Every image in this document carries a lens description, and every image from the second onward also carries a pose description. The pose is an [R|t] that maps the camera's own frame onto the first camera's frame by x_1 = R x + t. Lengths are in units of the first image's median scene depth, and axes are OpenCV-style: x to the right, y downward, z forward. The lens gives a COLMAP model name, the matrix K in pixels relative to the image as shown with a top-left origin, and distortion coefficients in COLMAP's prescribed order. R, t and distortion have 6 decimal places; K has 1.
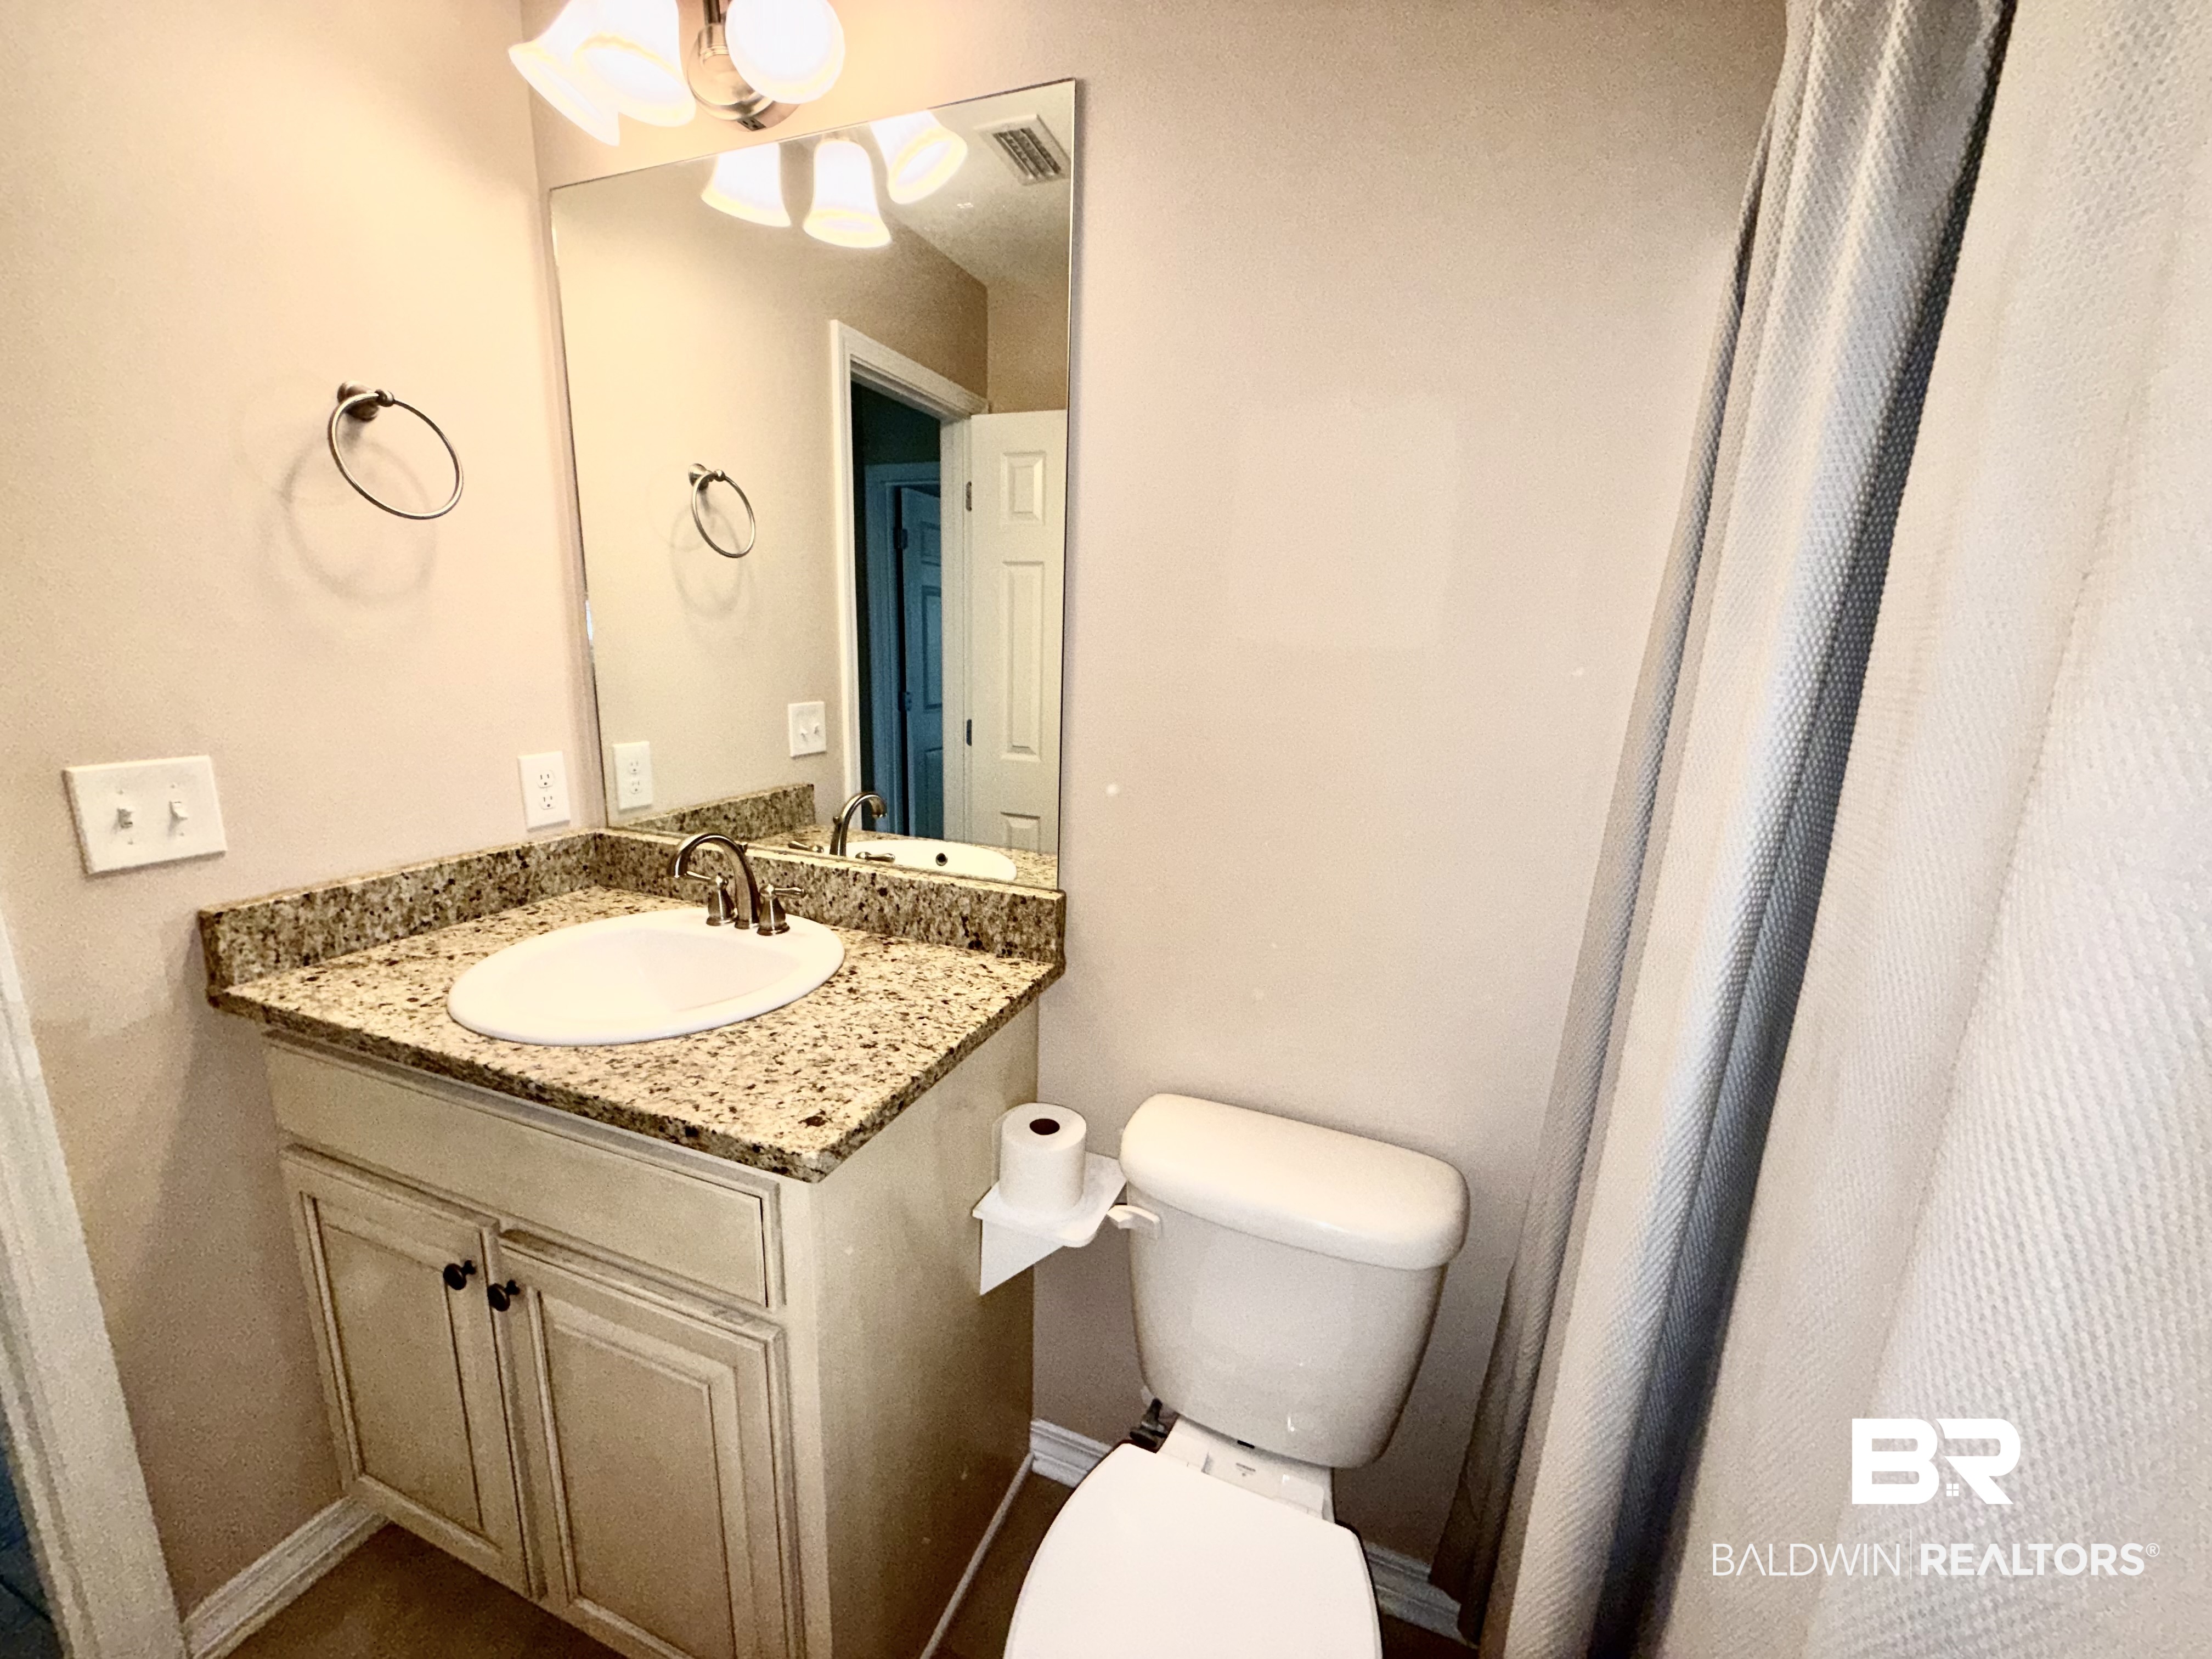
lens RADIAL K [[882.2, 0, 1103.7], [0, 882.2, 837.2], [0, 0, 1]] dist [-0.004500, 0.000062]
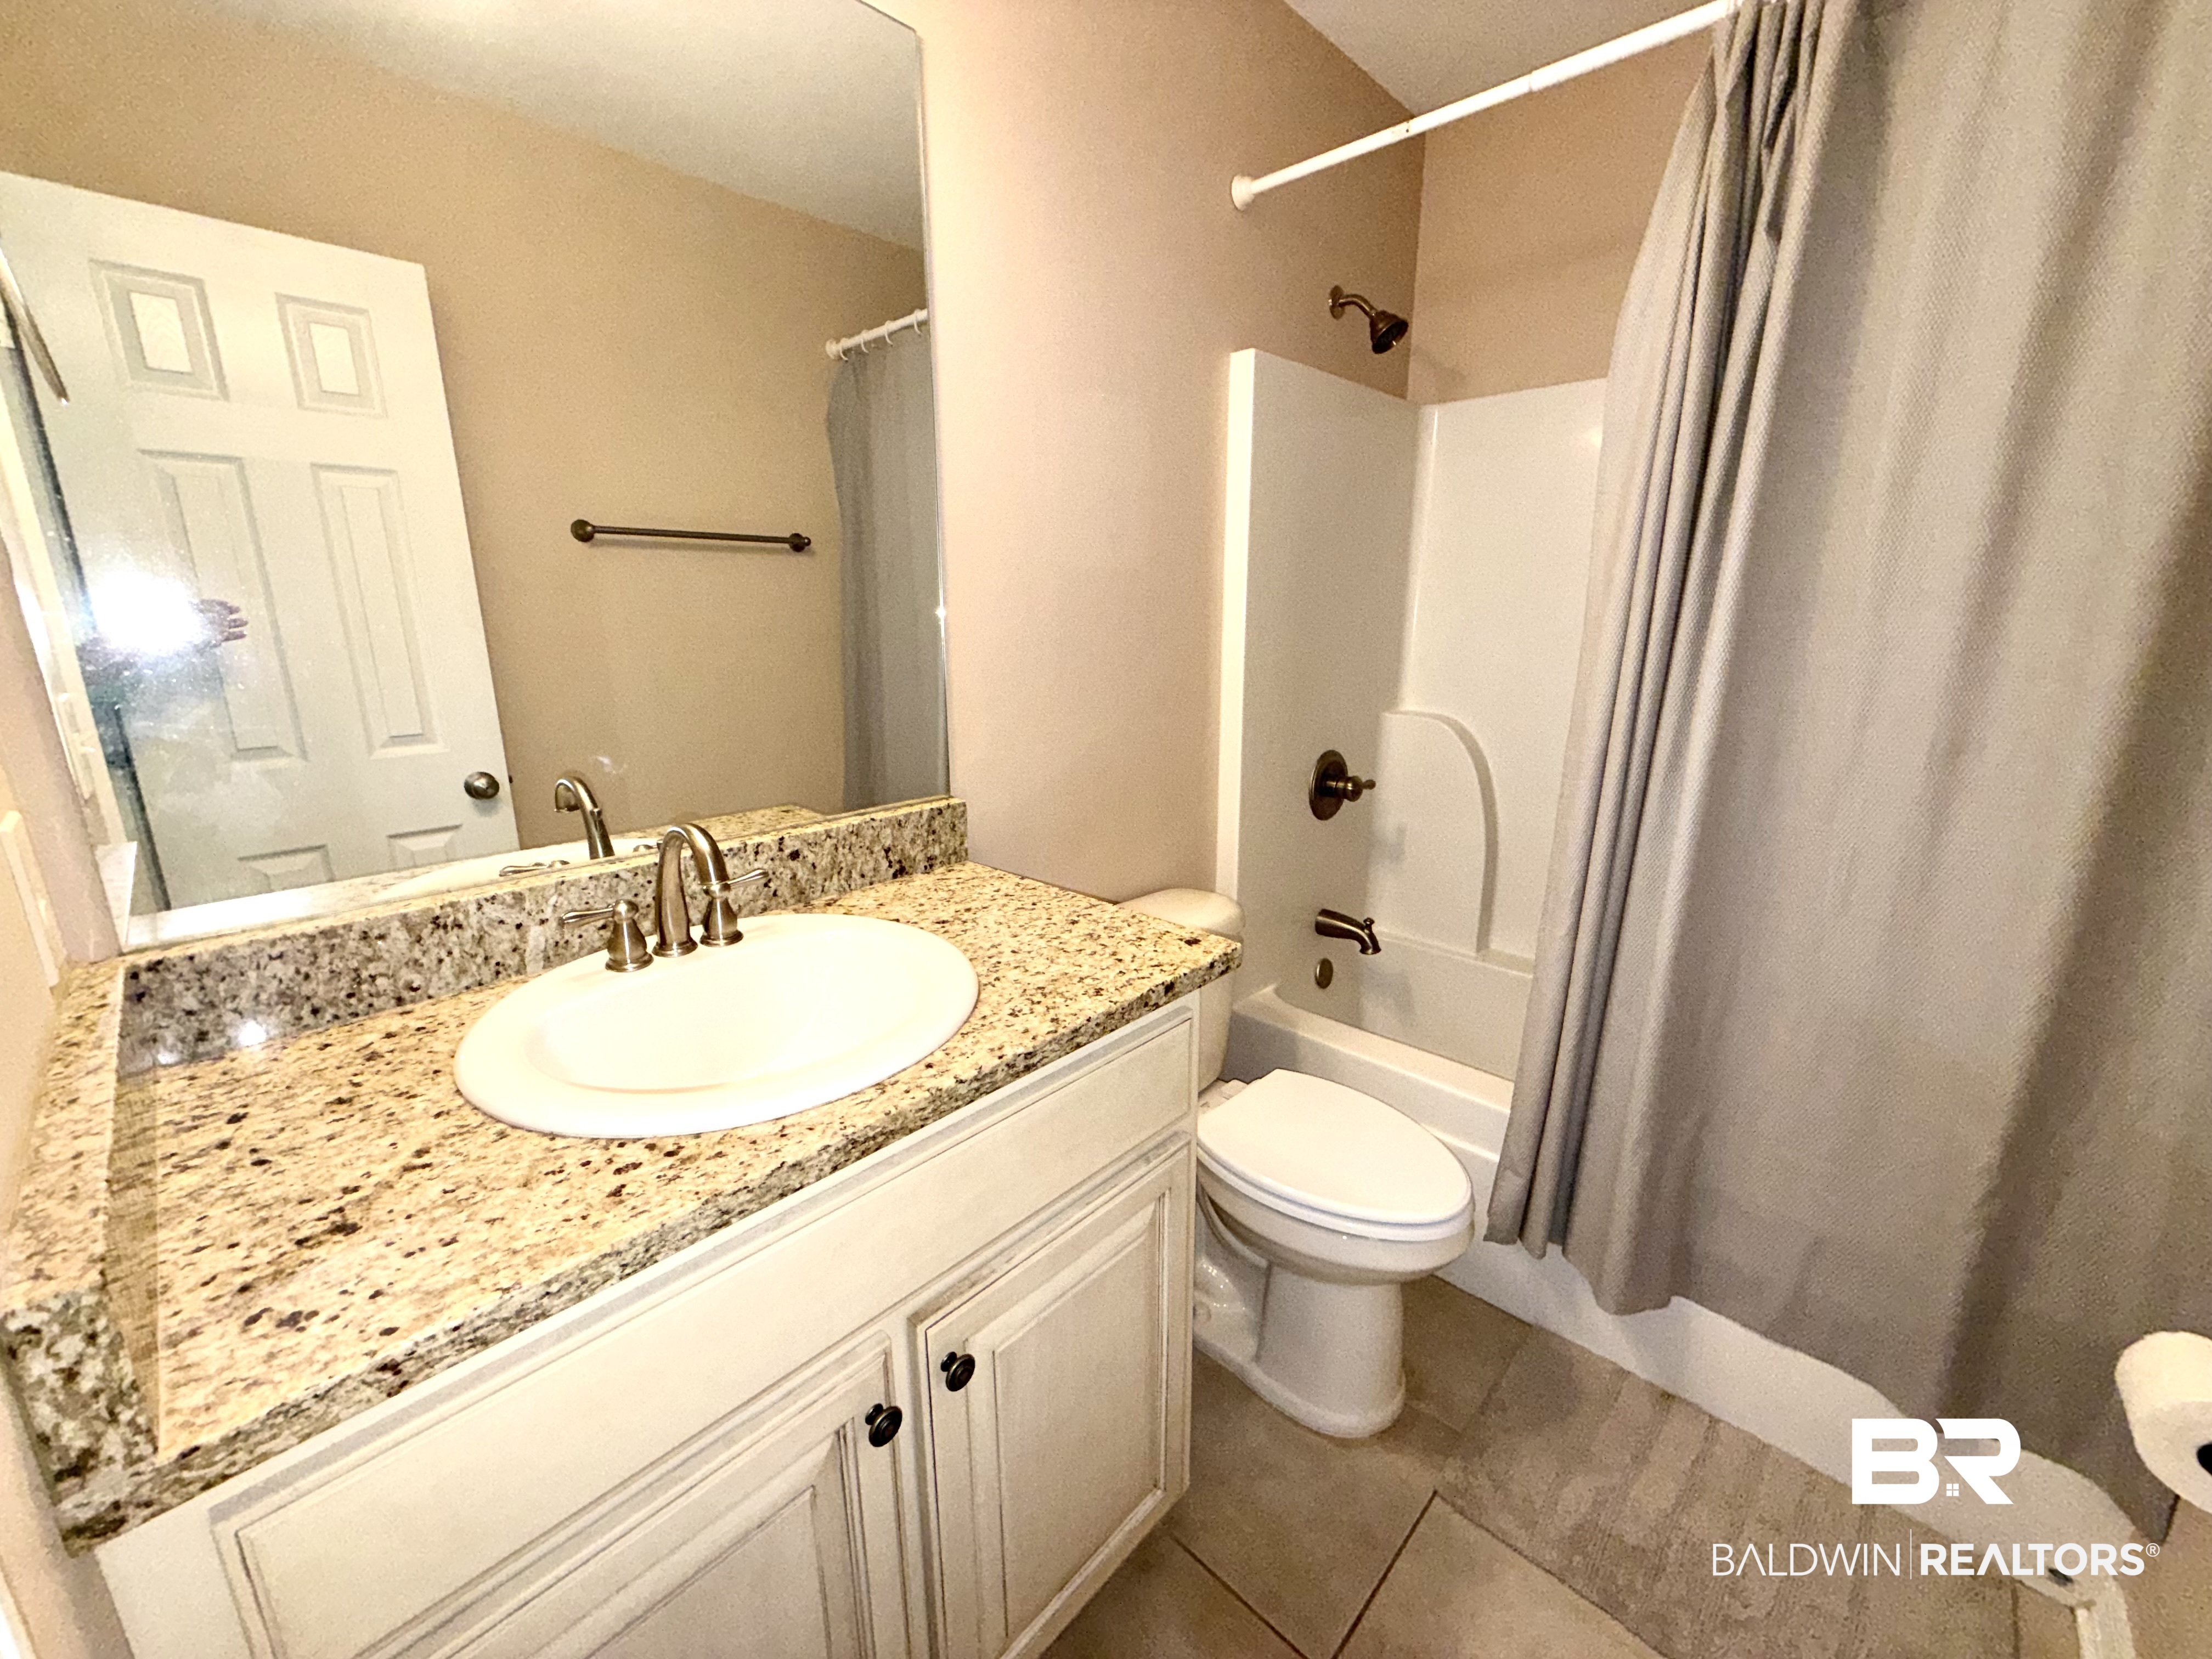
lens RADIAL K [[882.2, 0, 1107.2], [0, 882.2, 827.2], [0, 0, 1]] dist [-0.004500, 0.000062]
pose [[0.379844, -0.255395, 0.889096, -0.986890], [0.218782, 0.958667, 0.181911, -0.060865], [-0.898807, 0.125421, 0.420020, 0.382677]]
